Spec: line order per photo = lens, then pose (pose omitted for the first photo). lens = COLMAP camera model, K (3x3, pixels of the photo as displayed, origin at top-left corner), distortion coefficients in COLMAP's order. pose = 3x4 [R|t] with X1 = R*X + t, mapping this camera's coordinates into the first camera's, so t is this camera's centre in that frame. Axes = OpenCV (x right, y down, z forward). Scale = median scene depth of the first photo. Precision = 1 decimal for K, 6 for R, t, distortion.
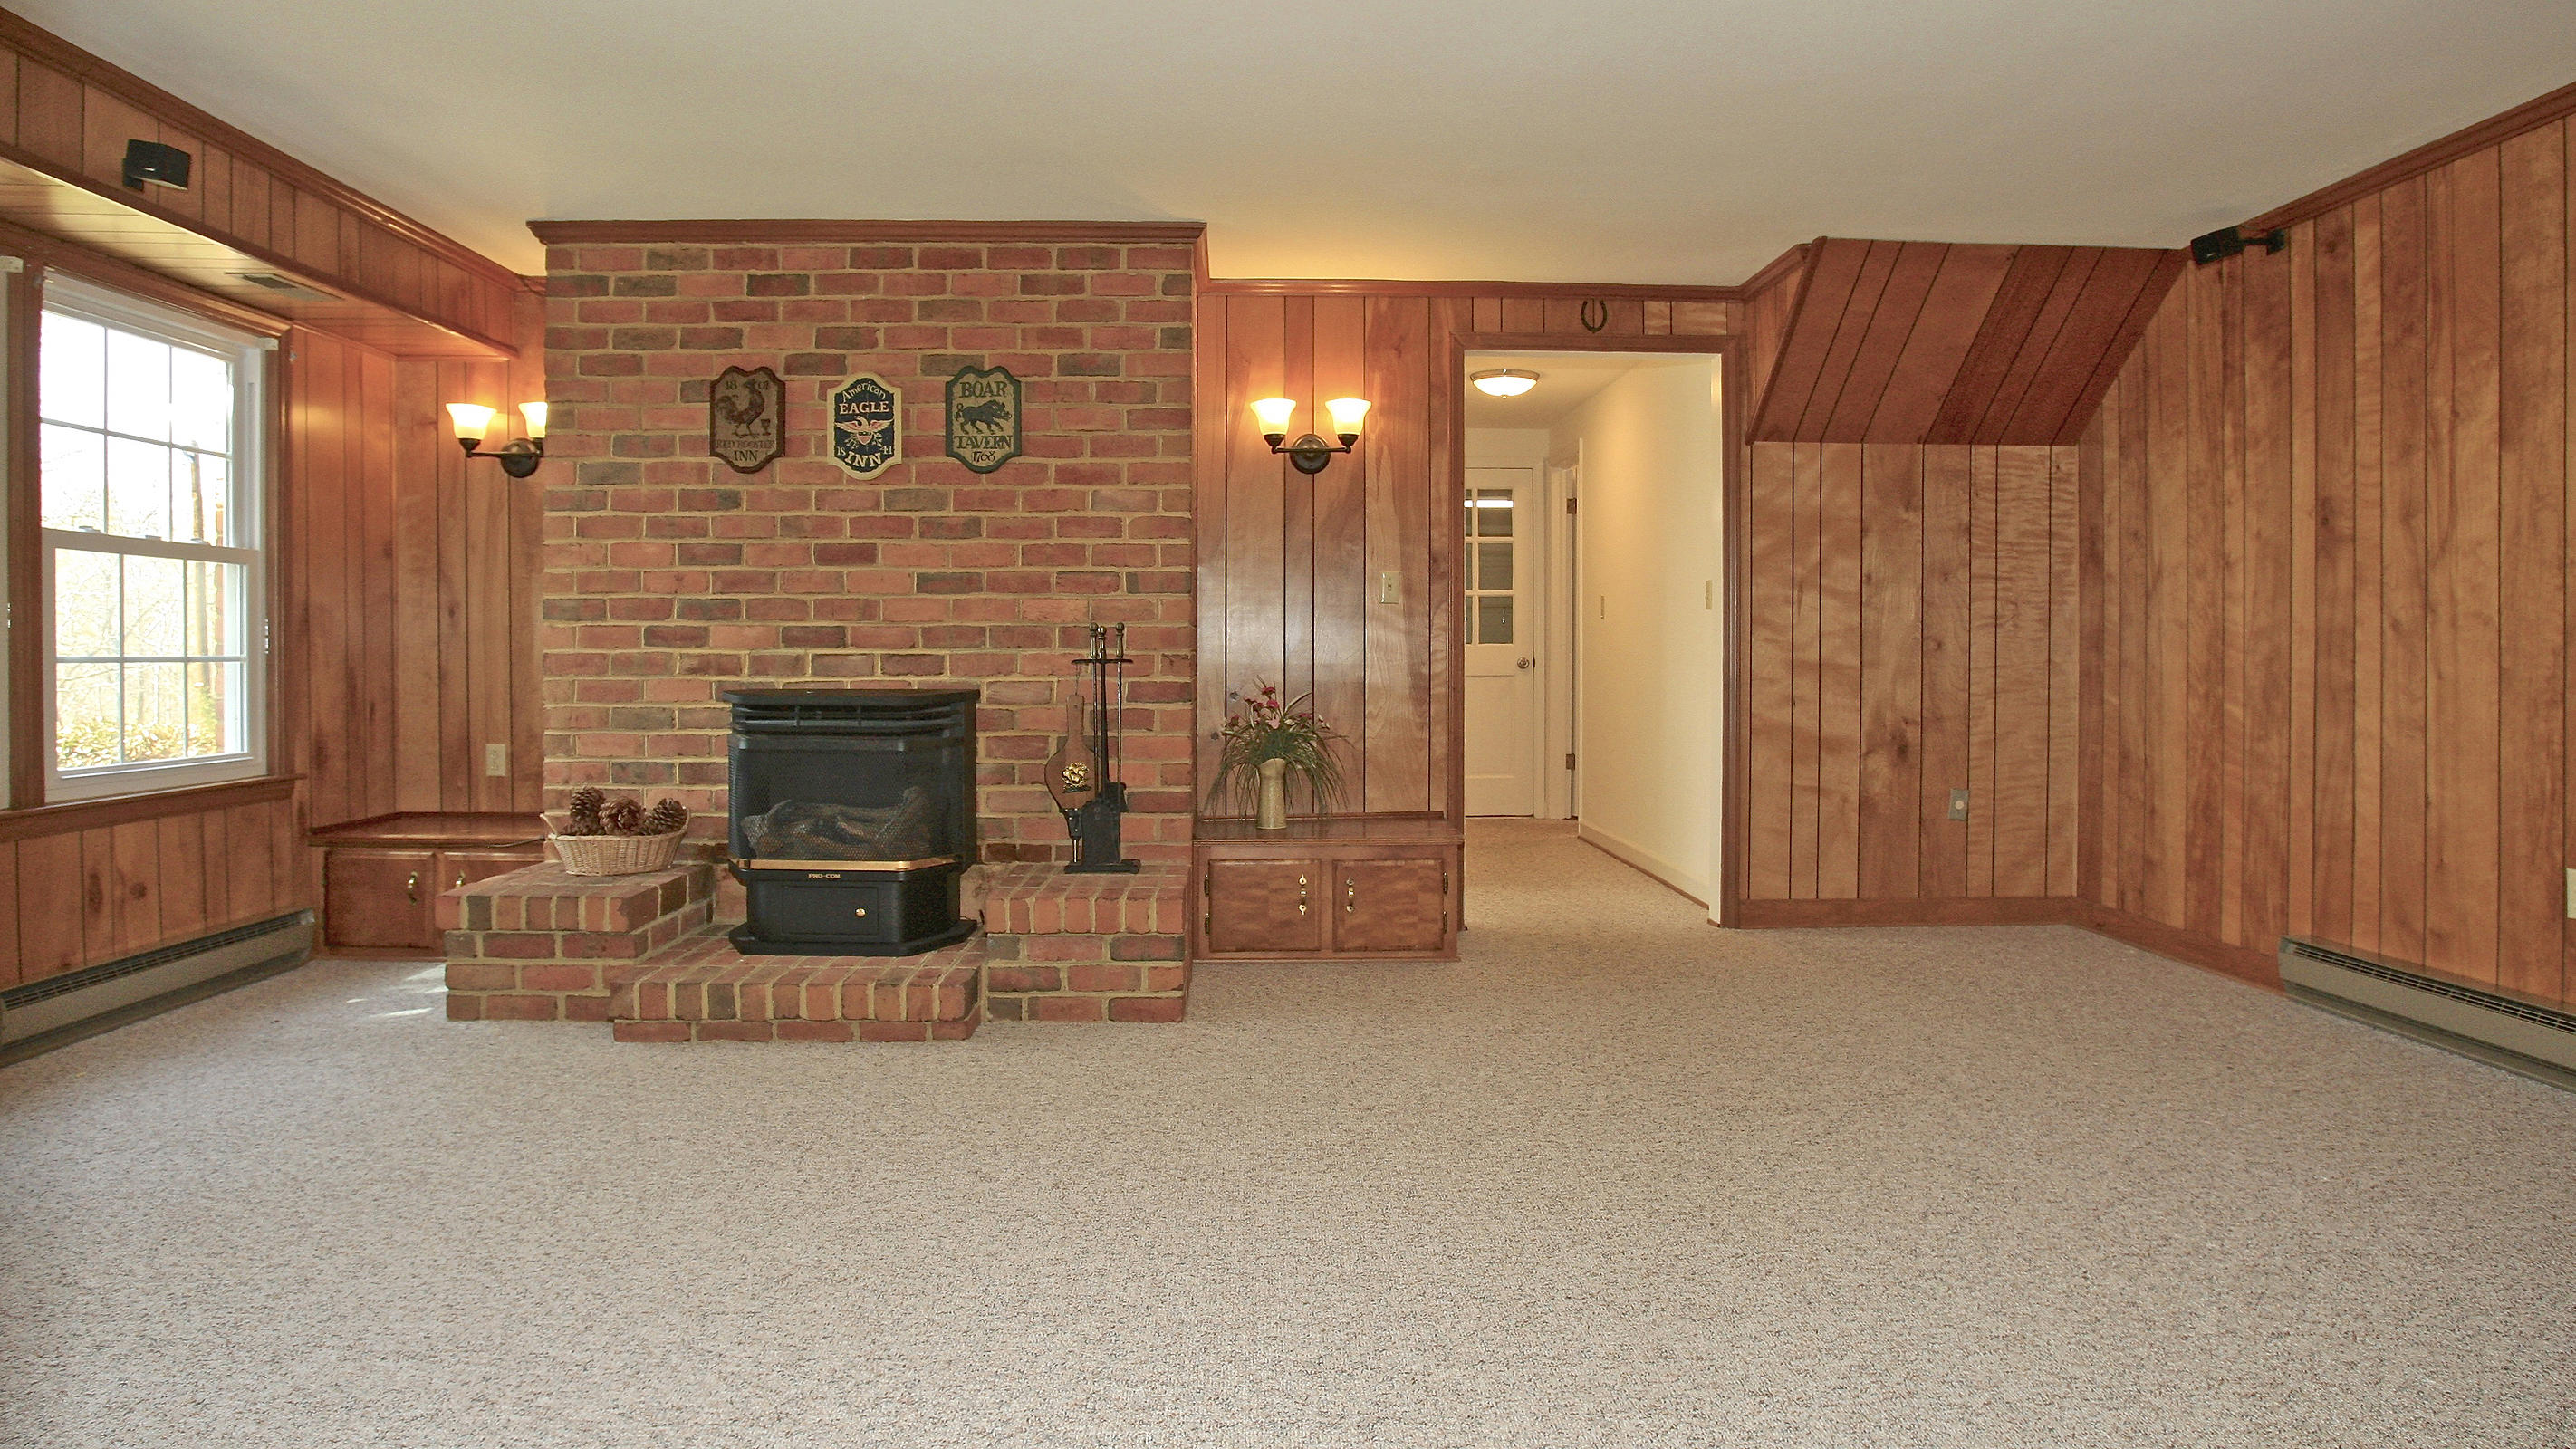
lens RADIAL K [[1513.7, 0, 1291.3], [0, 1513.7, 677.4], [0, 0, 1]] dist [-0.112066, 0.072621]
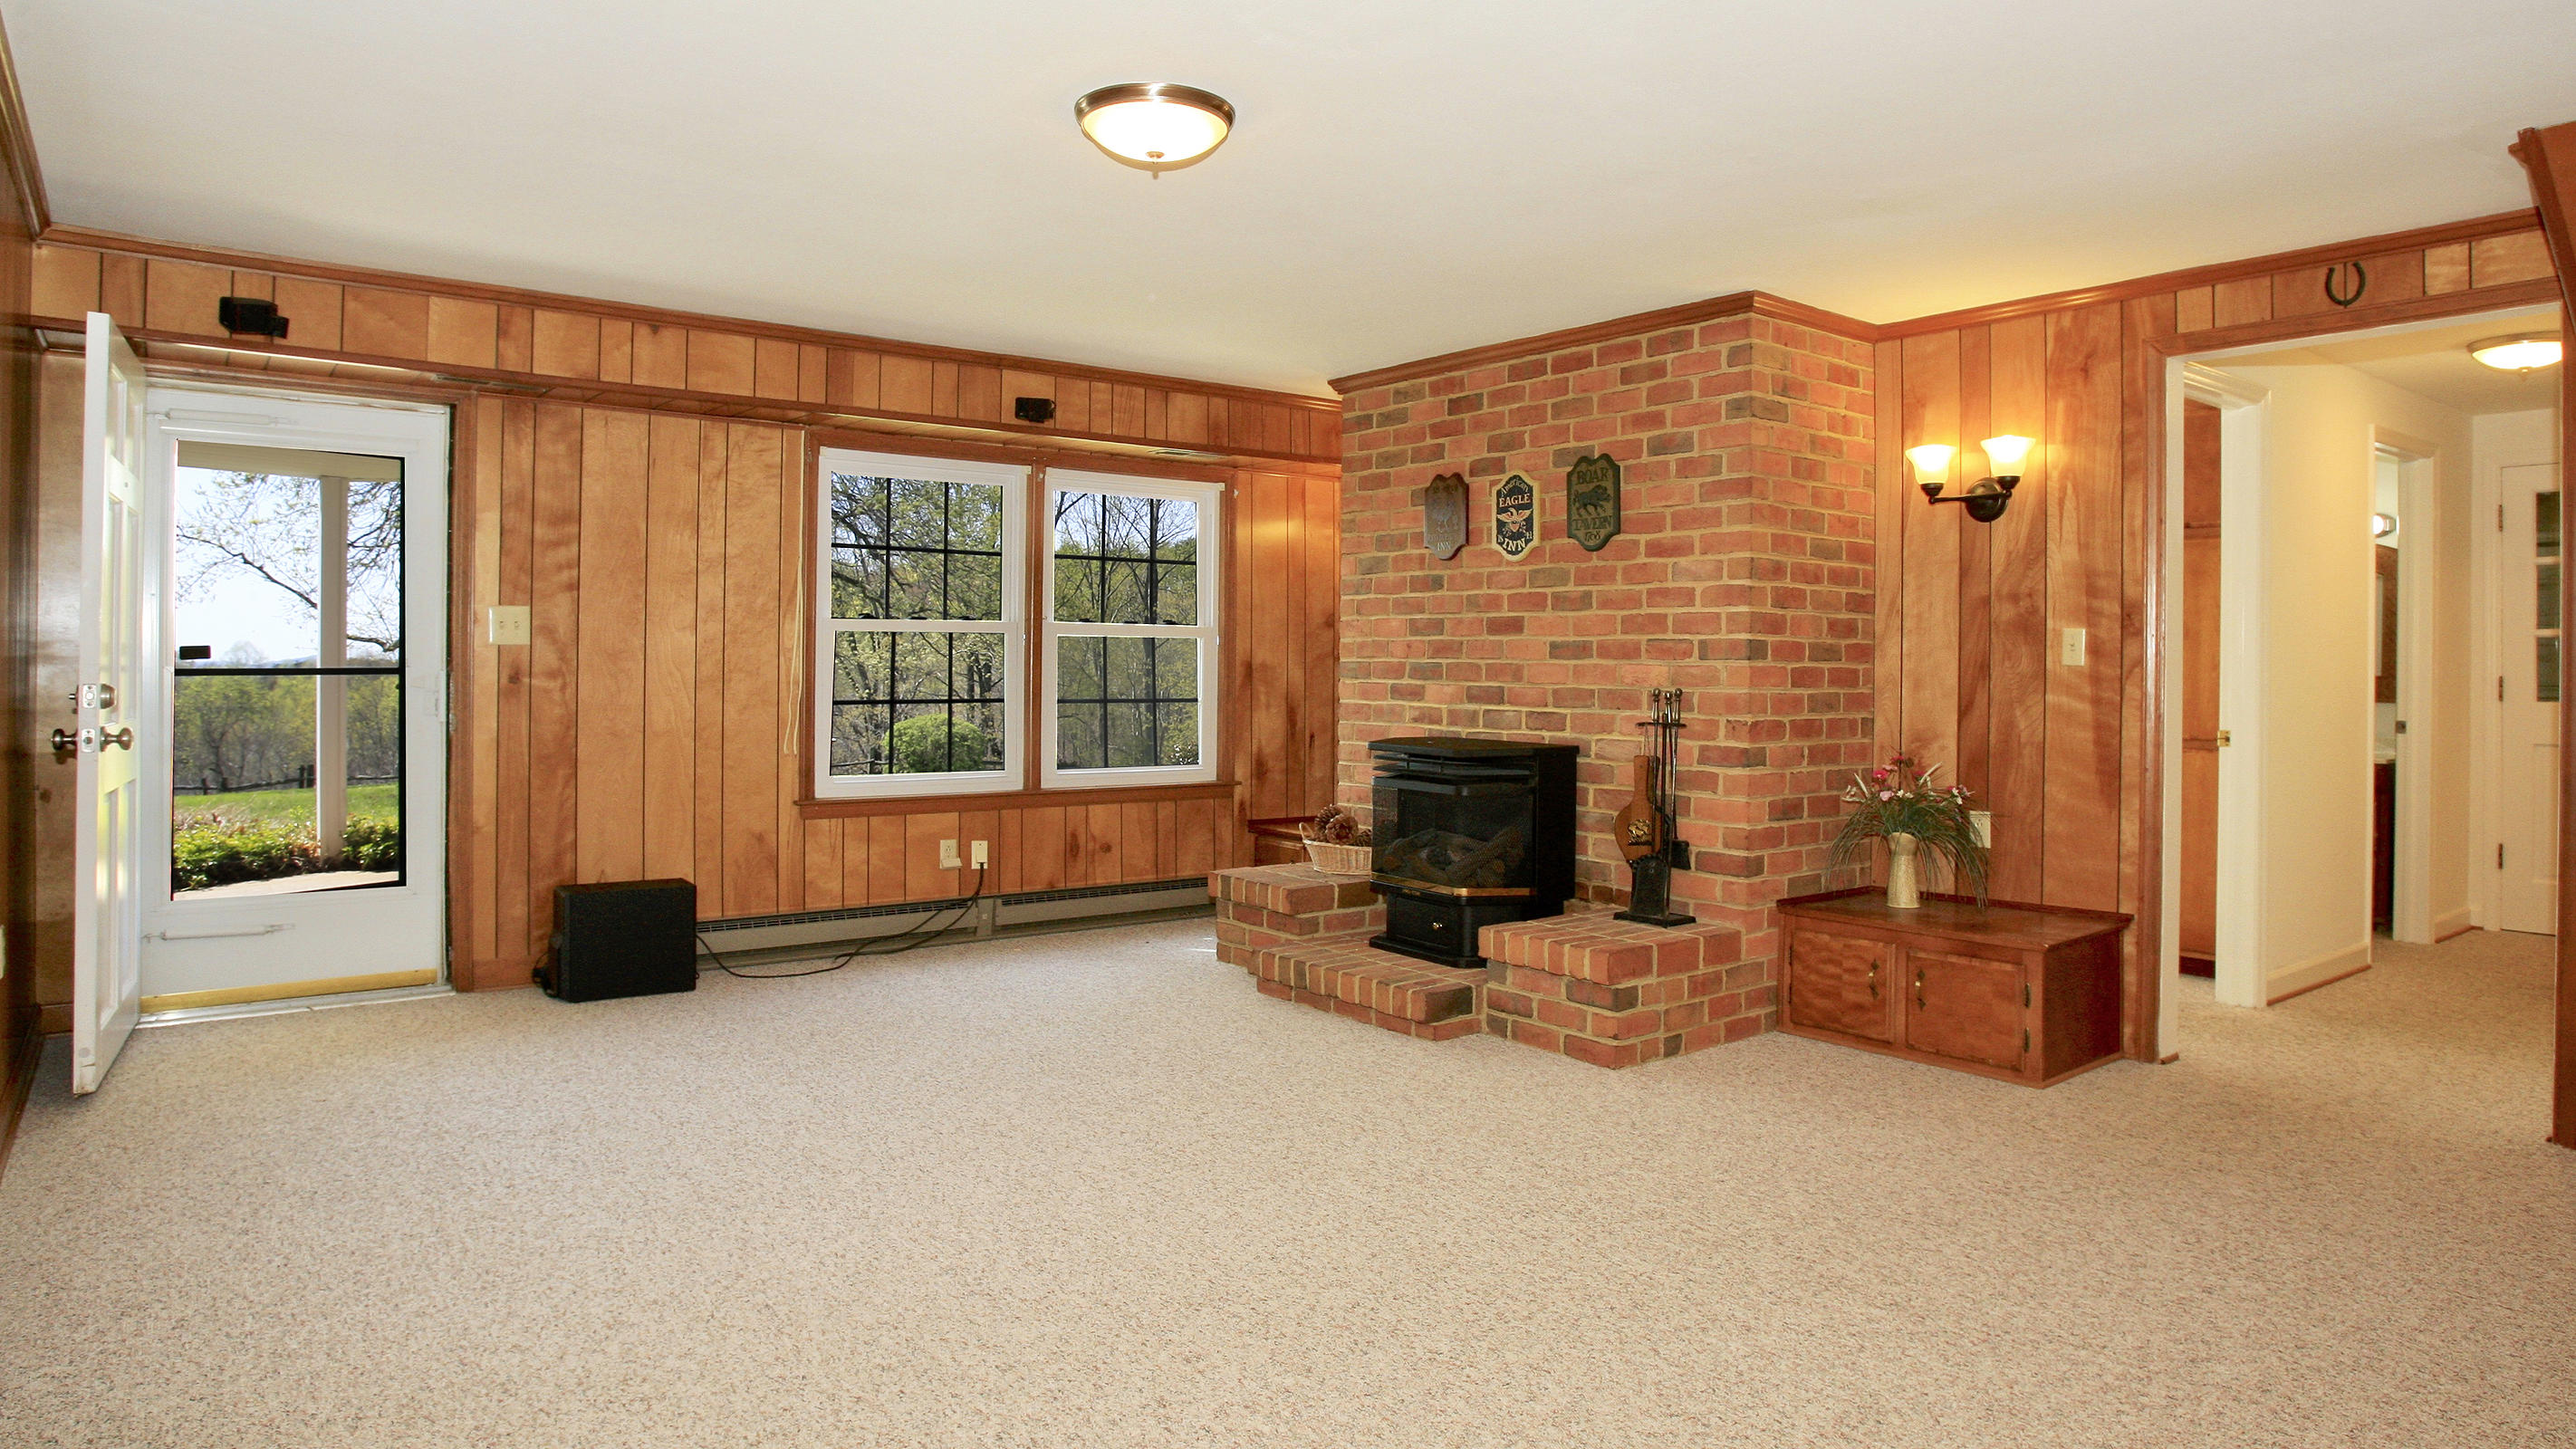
lens RADIAL K [[1513.7, 0, 1291.3], [0, 1513.7, 677.4], [0, 0, 1]] dist [-0.112066, 0.072621]
pose [[0.579696, 0.012350, -0.814739, 0.575265], [-0.023119, 0.999732, -0.001295, -0.035981], [0.814505, 0.019586, 0.579826, 0.174451]]
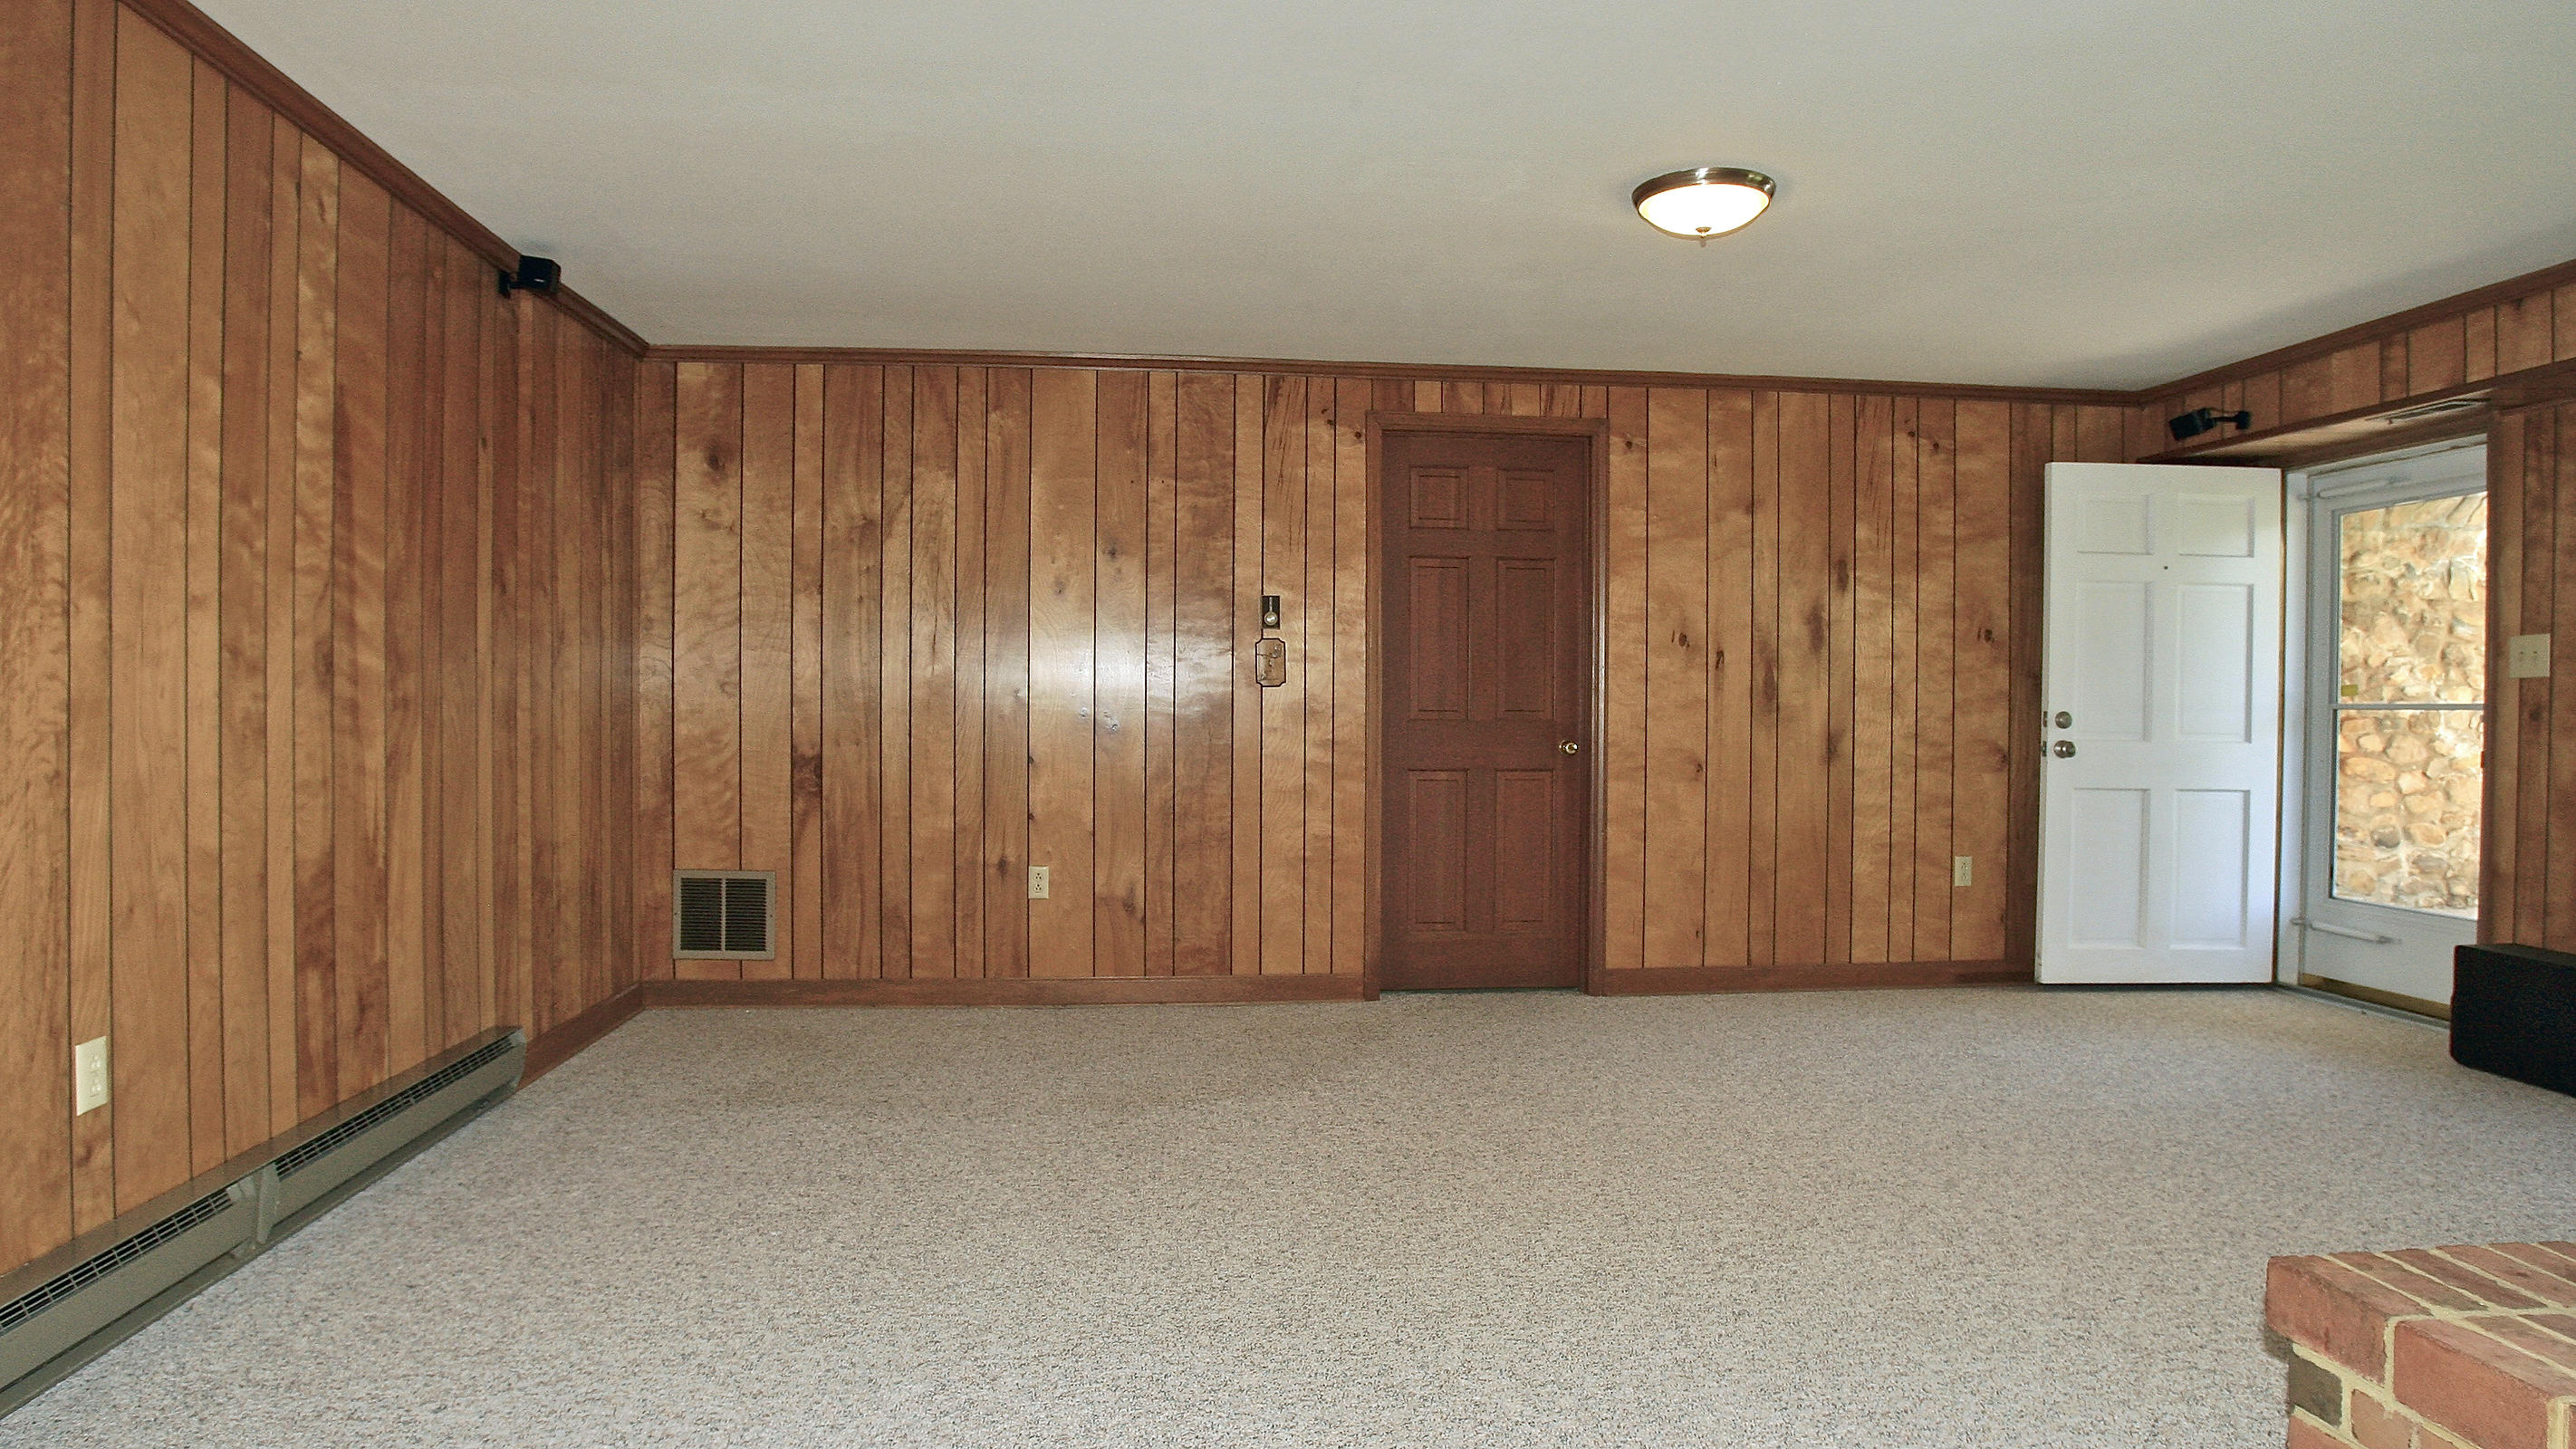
lens RADIAL K [[1513.7, 0, 1291.3], [0, 1513.7, 677.4], [0, 0, 1]] dist [-0.112066, 0.072621]
pose [[-0.997560, -0.010911, -0.068962, 0.252376], [-0.010770, 0.999939, -0.002418, -0.036855], [0.068984, -0.001669, -0.997616, 1.279862]]
